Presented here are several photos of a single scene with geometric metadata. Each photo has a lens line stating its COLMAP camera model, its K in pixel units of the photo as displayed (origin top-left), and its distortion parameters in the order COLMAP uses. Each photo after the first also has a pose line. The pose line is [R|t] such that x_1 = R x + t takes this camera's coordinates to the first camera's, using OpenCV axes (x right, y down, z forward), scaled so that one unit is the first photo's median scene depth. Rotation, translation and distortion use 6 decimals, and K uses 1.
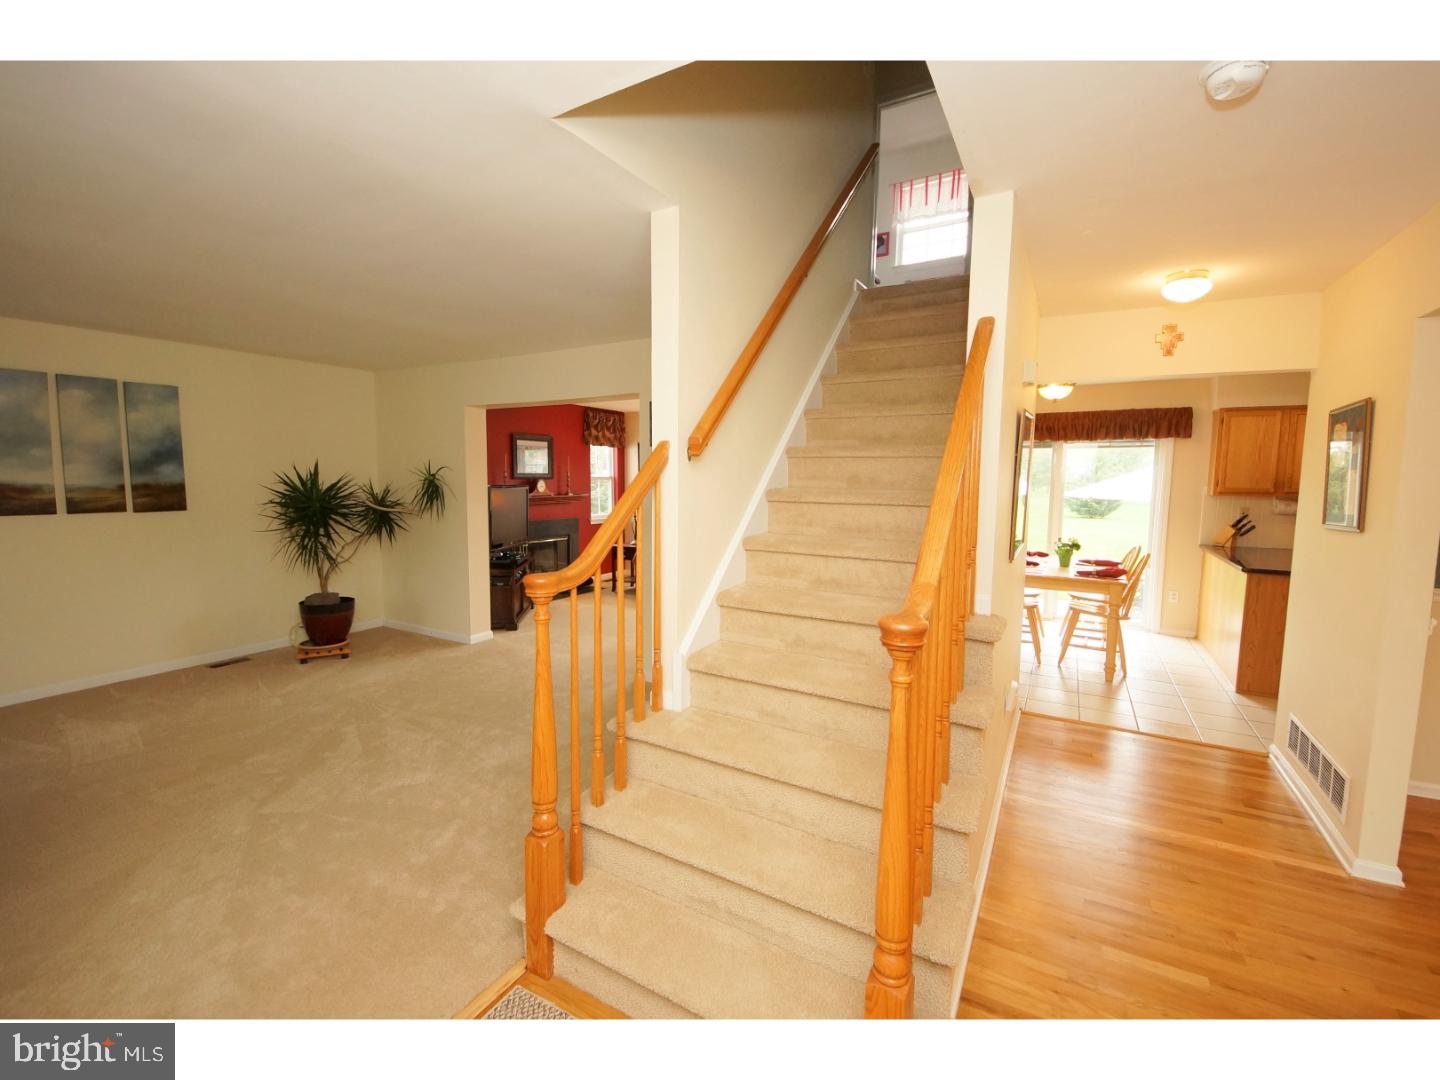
lens RADIAL K [[588.7, 0, 721.3], [0, 588.7, 535.4], [0, 0, 1]] dist [0.002232, -0.013890]
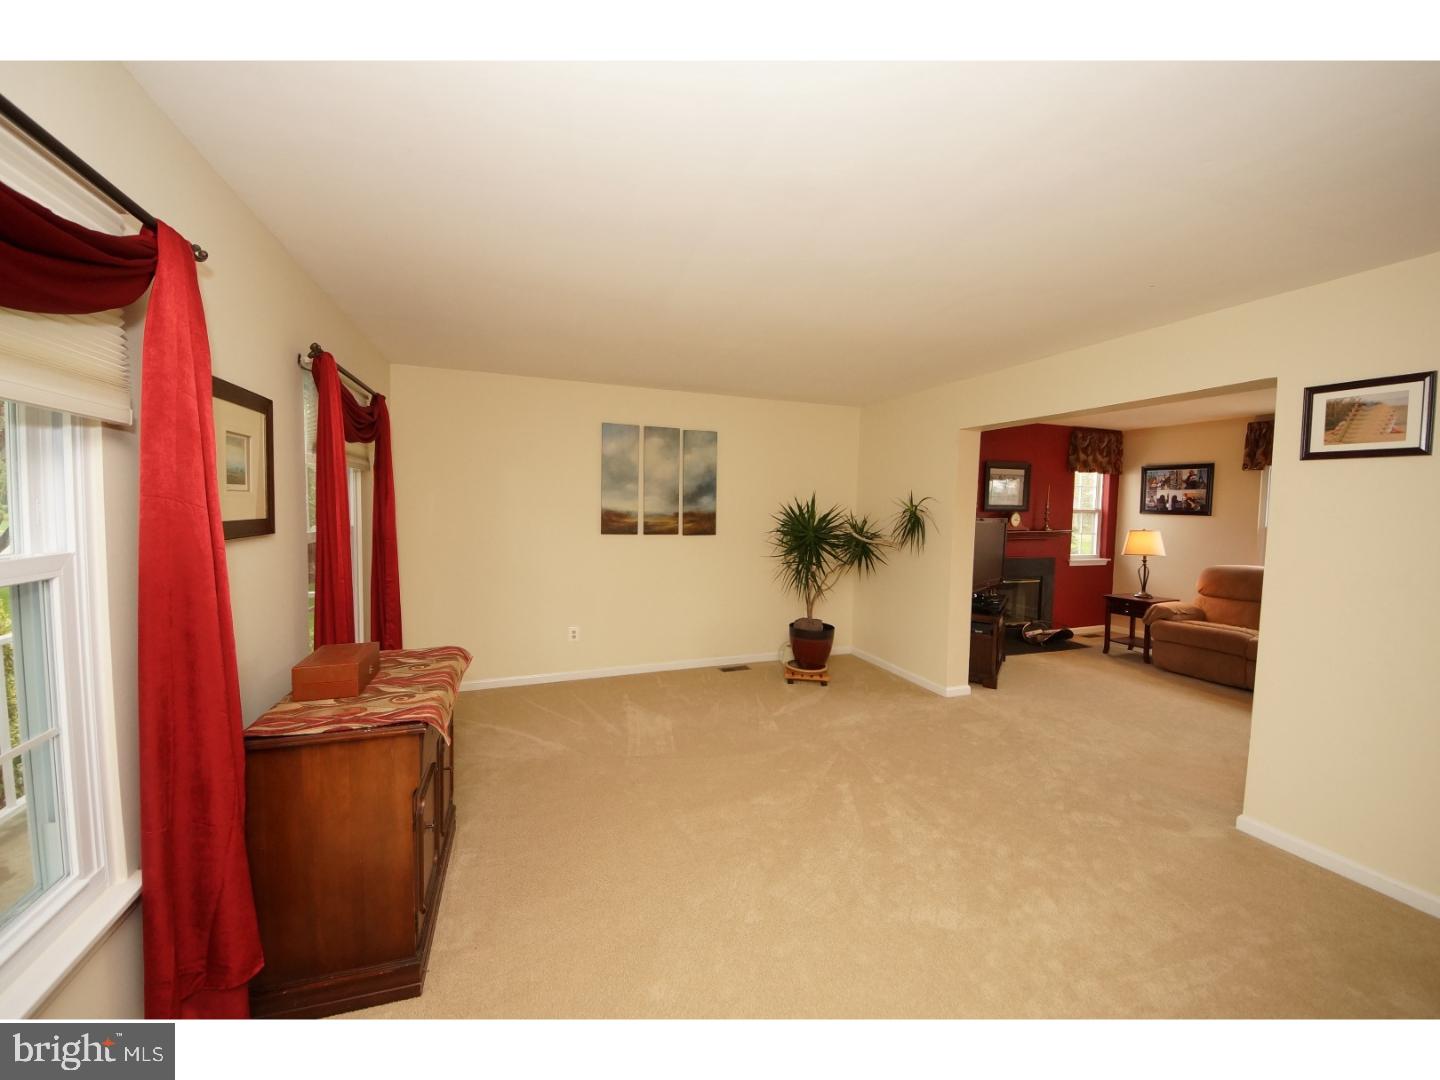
lens RADIAL K [[533.2, 0, 723.1], [0, 533.2, 533.8], [0, 0, 1]] dist [0.000596, 0.000006]
pose [[0.762266, 0.037034, -0.646204, -0.189396], [-0.070345, 0.997188, -0.025831, -0.017076], [0.643430, 0.065148, 0.762728, 0.169952]]
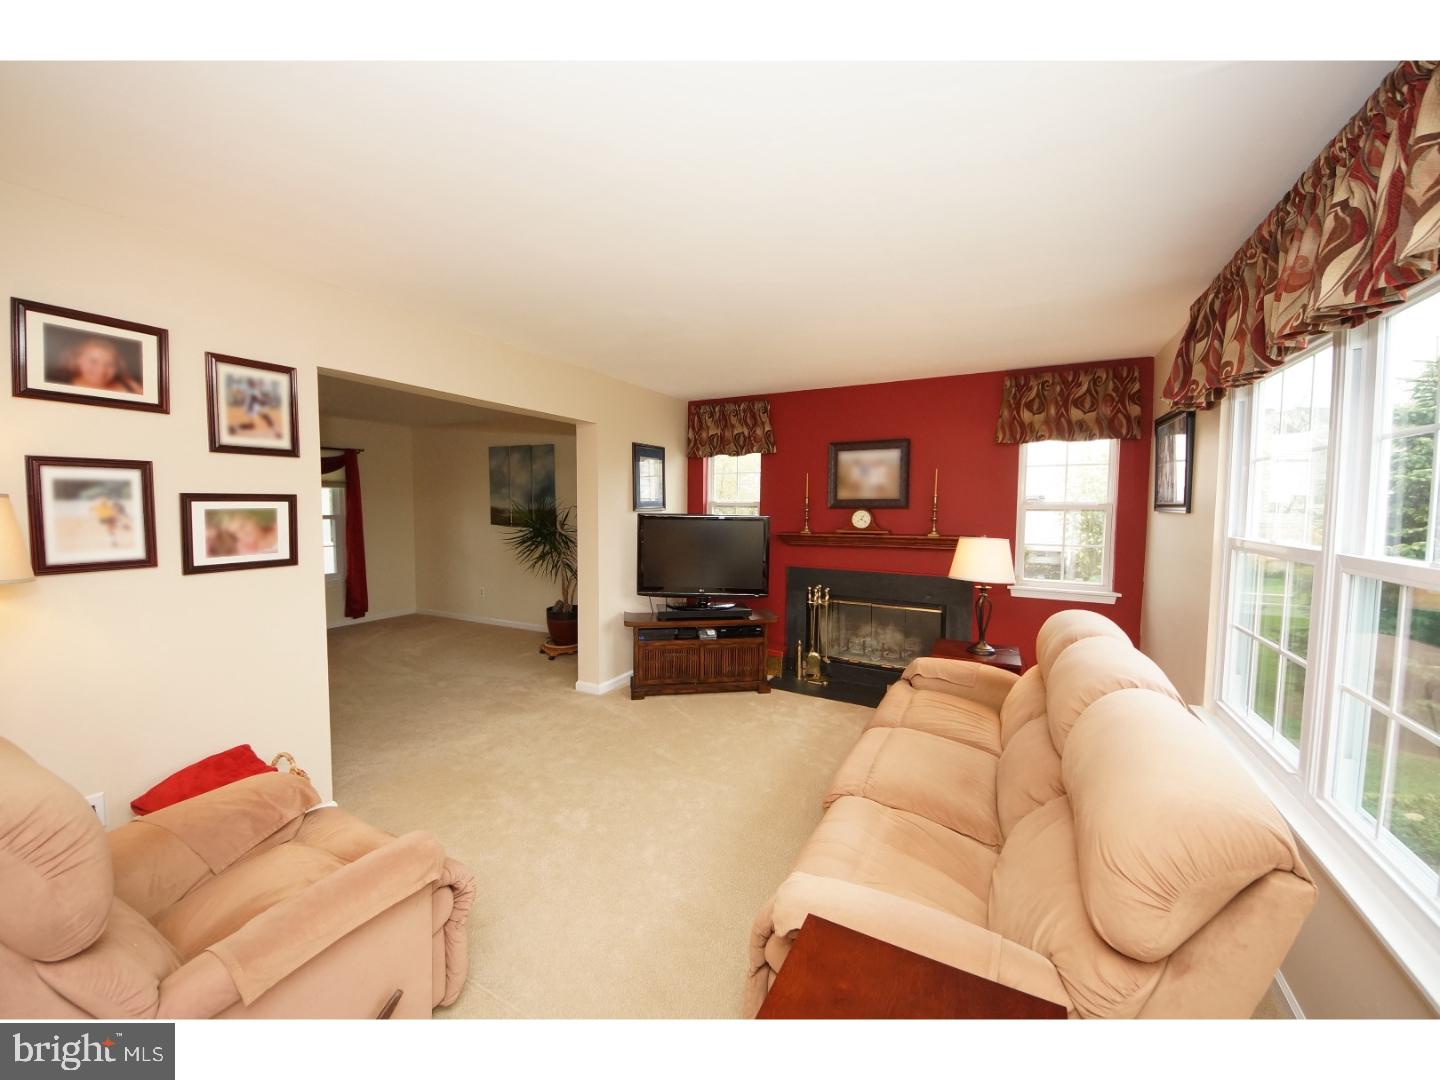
lens RADIAL K [[505.4, 0, 722.4], [0, 505.4, 534.8], [0, 0, 1]] dist [0.000618, 0.000014]
pose [[0.060627, 0.049678, -0.996924, 0.358043], [-0.102229, 0.993818, 0.043306, -0.114769], [0.992912, 0.099289, 0.065330, 1.249815]]
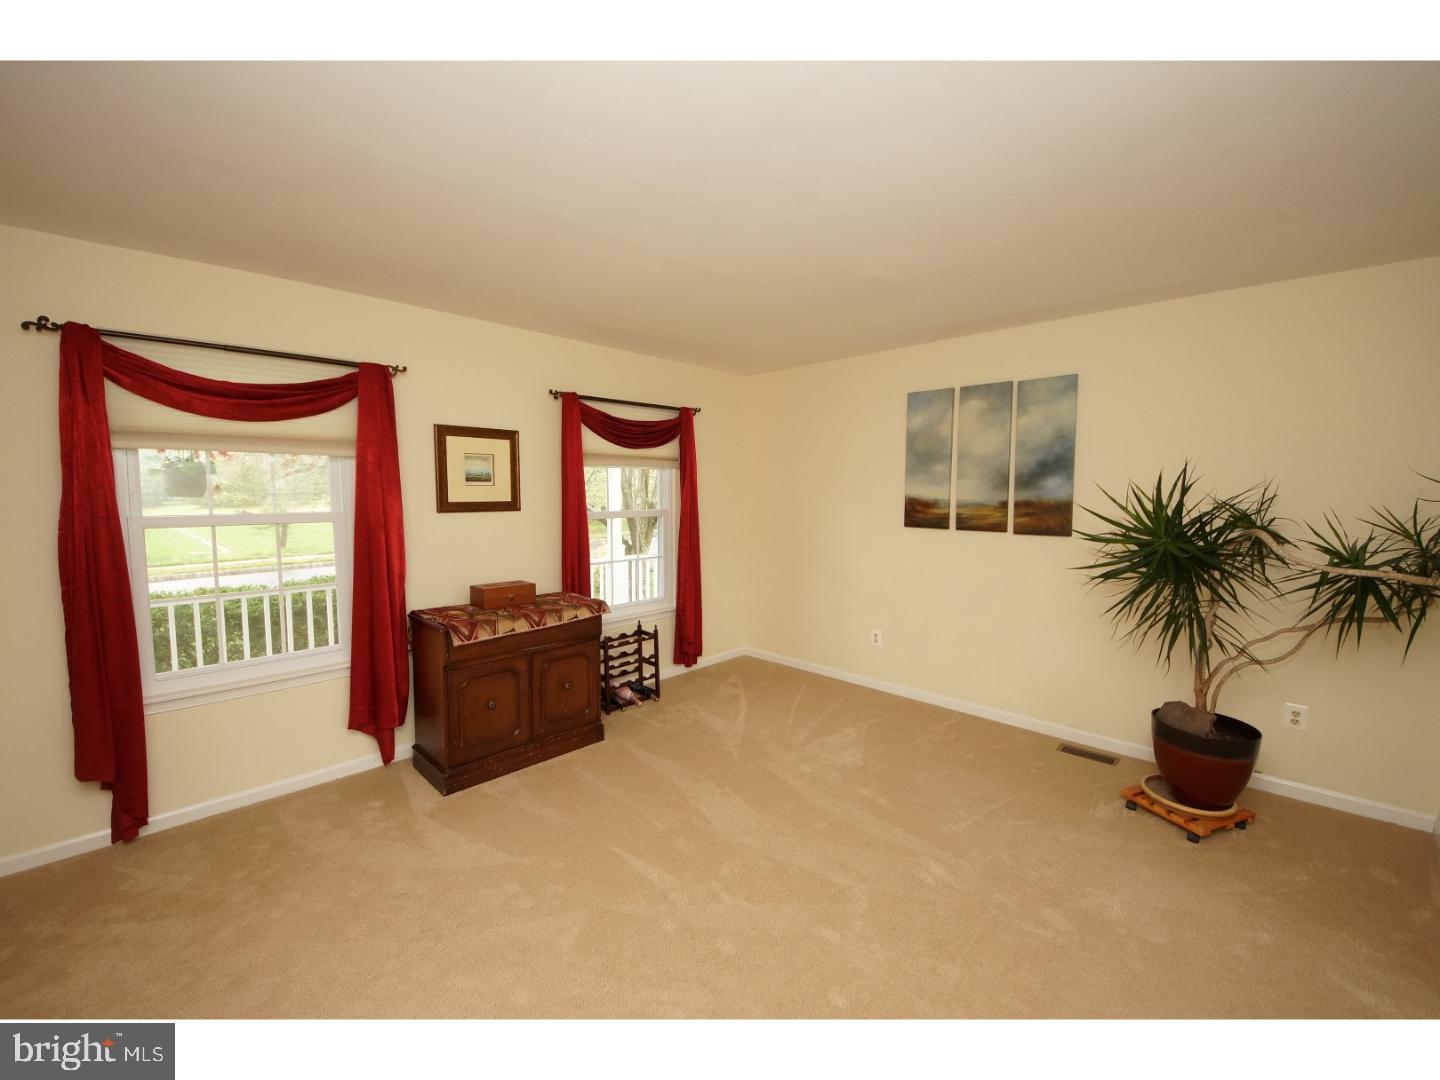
lens RADIAL K [[588.7, 0, 721.3], [0, 588.7, 535.4], [0, 0, 1]] dist [0.002232, -0.013890]
pose [[-0.270826, 0.062006, -0.960629, -0.051342], [-0.096839, 0.991106, 0.091274, -0.065845], [0.957745, 0.117745, -0.262413, 0.717500]]
